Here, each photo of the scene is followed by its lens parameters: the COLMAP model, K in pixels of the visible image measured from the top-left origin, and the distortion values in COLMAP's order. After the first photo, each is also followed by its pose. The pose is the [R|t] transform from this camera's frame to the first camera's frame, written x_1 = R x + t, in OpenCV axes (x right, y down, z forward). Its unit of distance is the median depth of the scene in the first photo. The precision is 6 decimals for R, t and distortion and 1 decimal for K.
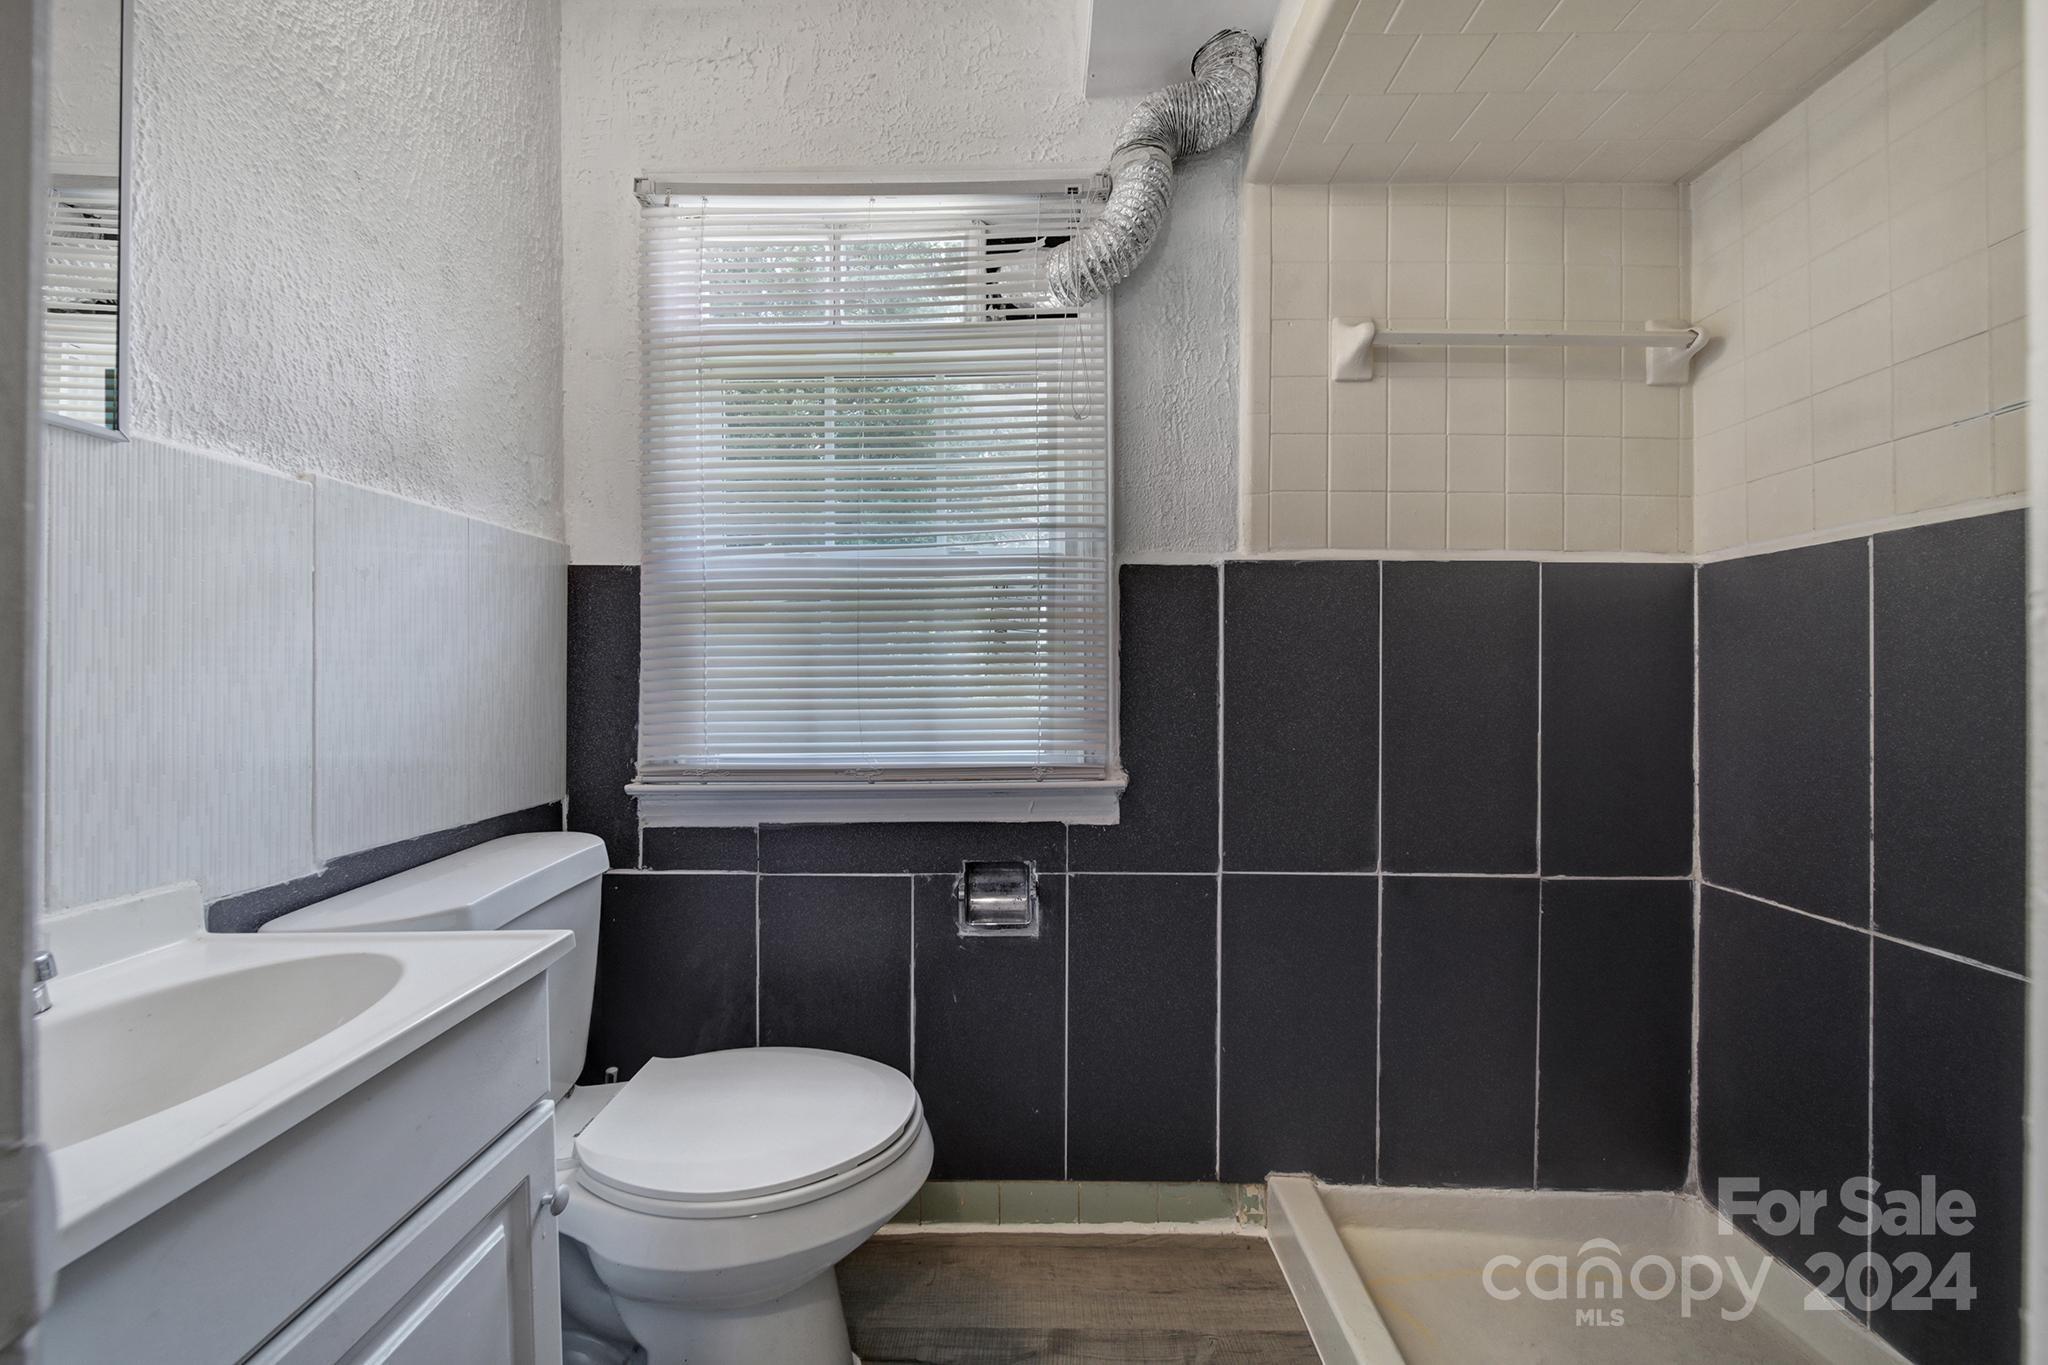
lens RADIAL K [[720.8, 0, 1026.9], [0, 720.8, 680.0], [0, 0, 1]] dist [-0.001624, -0.000725]
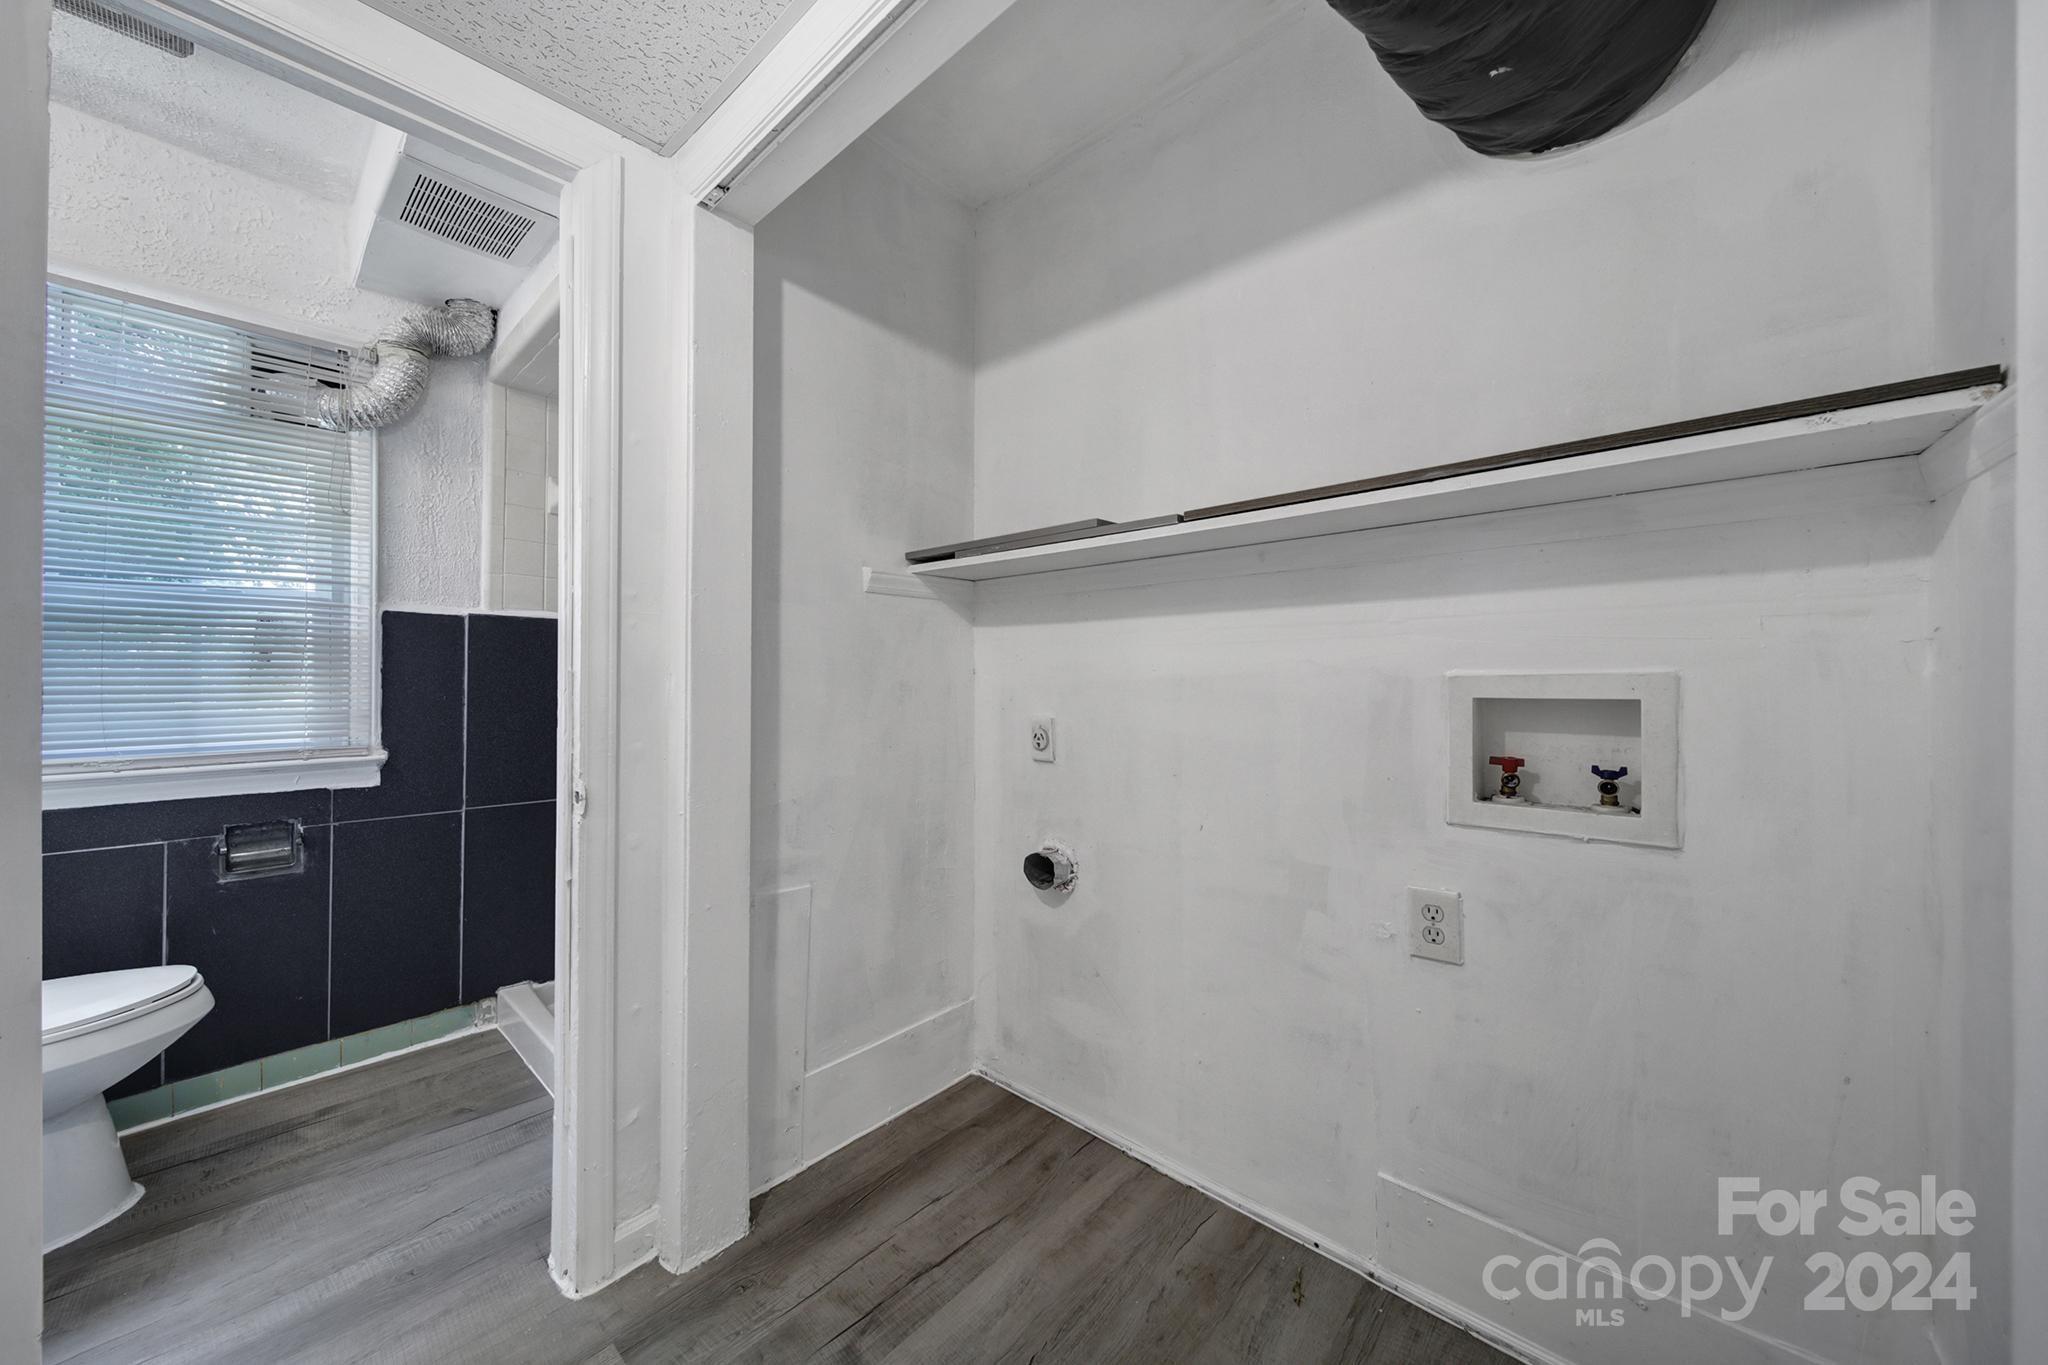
lens RADIAL K [[720.8, 0, 1016.1], [0, 720.8, 677.9], [0, 0, 1]] dist [-0.001624, -0.000725]
pose [[0.671986, 0.008583, 0.740514, -0.091093], [0.003012, 0.999893, -0.014322, 0.003759], [-0.740557, 0.011854, 0.671889, -0.969723]]
